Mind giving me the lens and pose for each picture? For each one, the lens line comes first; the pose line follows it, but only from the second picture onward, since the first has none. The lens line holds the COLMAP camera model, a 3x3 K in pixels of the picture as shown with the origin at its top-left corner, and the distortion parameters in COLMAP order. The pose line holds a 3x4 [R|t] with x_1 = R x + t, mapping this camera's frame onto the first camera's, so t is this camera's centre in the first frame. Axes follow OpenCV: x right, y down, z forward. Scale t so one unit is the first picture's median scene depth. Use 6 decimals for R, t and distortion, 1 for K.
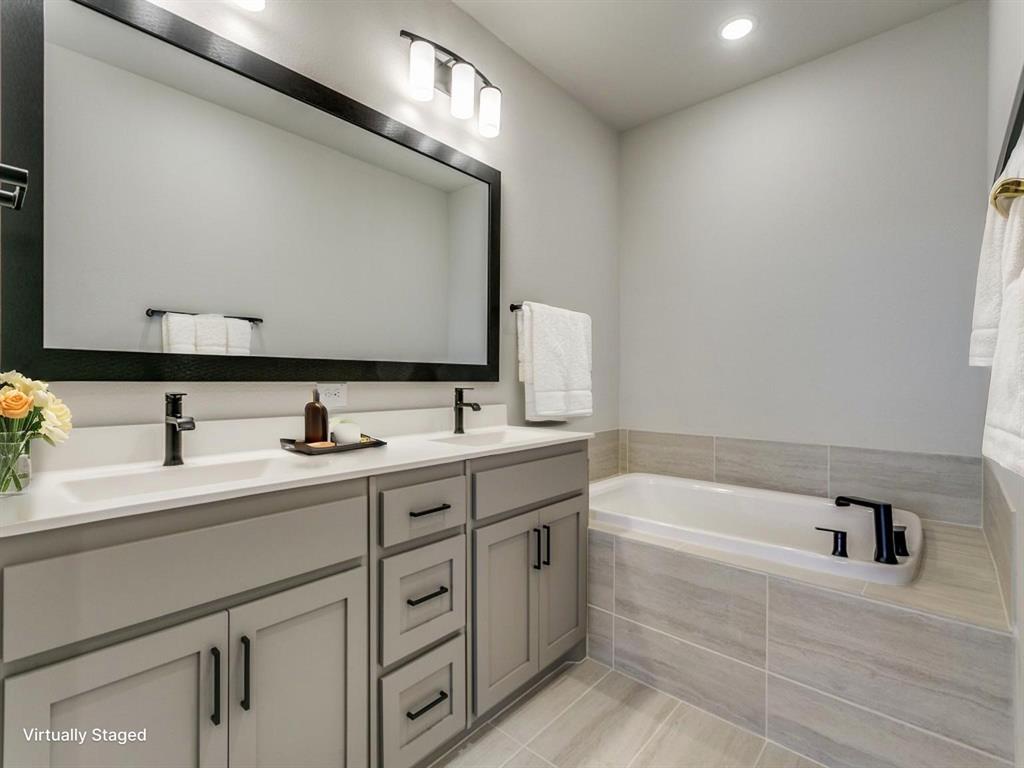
lens RADIAL K [[487.7, 0, 510.0], [0, 487.7, 381.8], [0, 0, 1]] dist [0.003407, 0.001542]
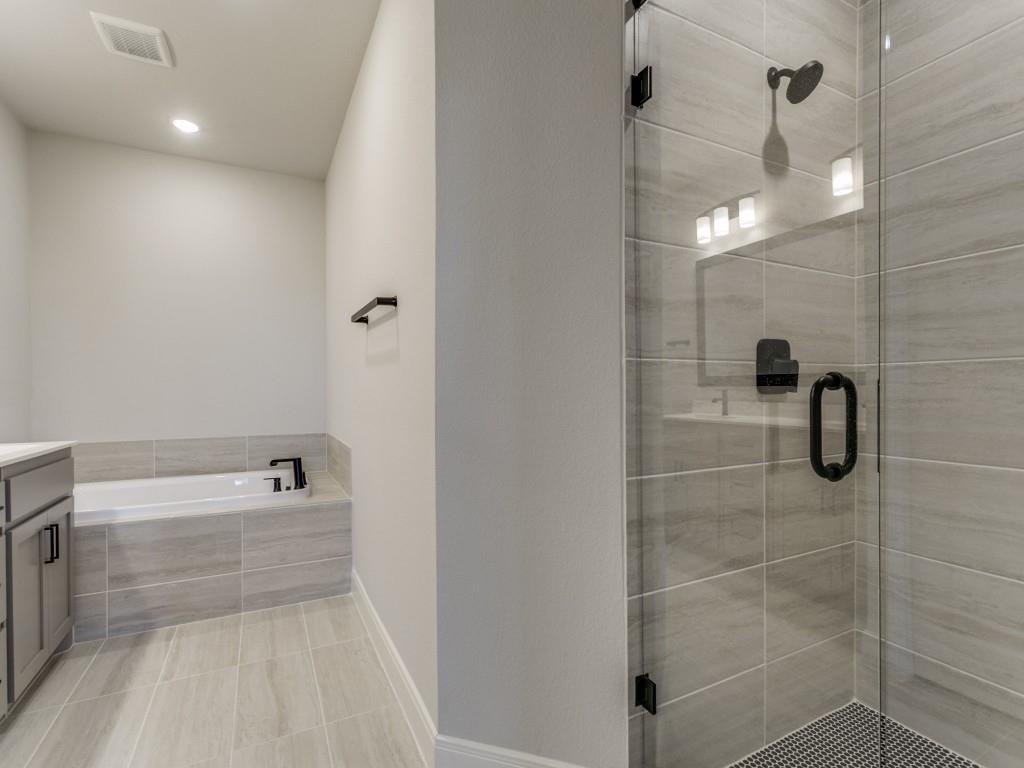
lens RADIAL K [[487.7, 0, 510.0], [0, 487.7, 381.8], [0, 0, 1]] dist [0.003407, 0.001542]
pose [[0.365774, 0.010064, 0.930649, -0.581257], [0.014435, 0.999760, -0.016485, 0.004585], [-0.930592, 0.019464, 0.365541, -0.374204]]
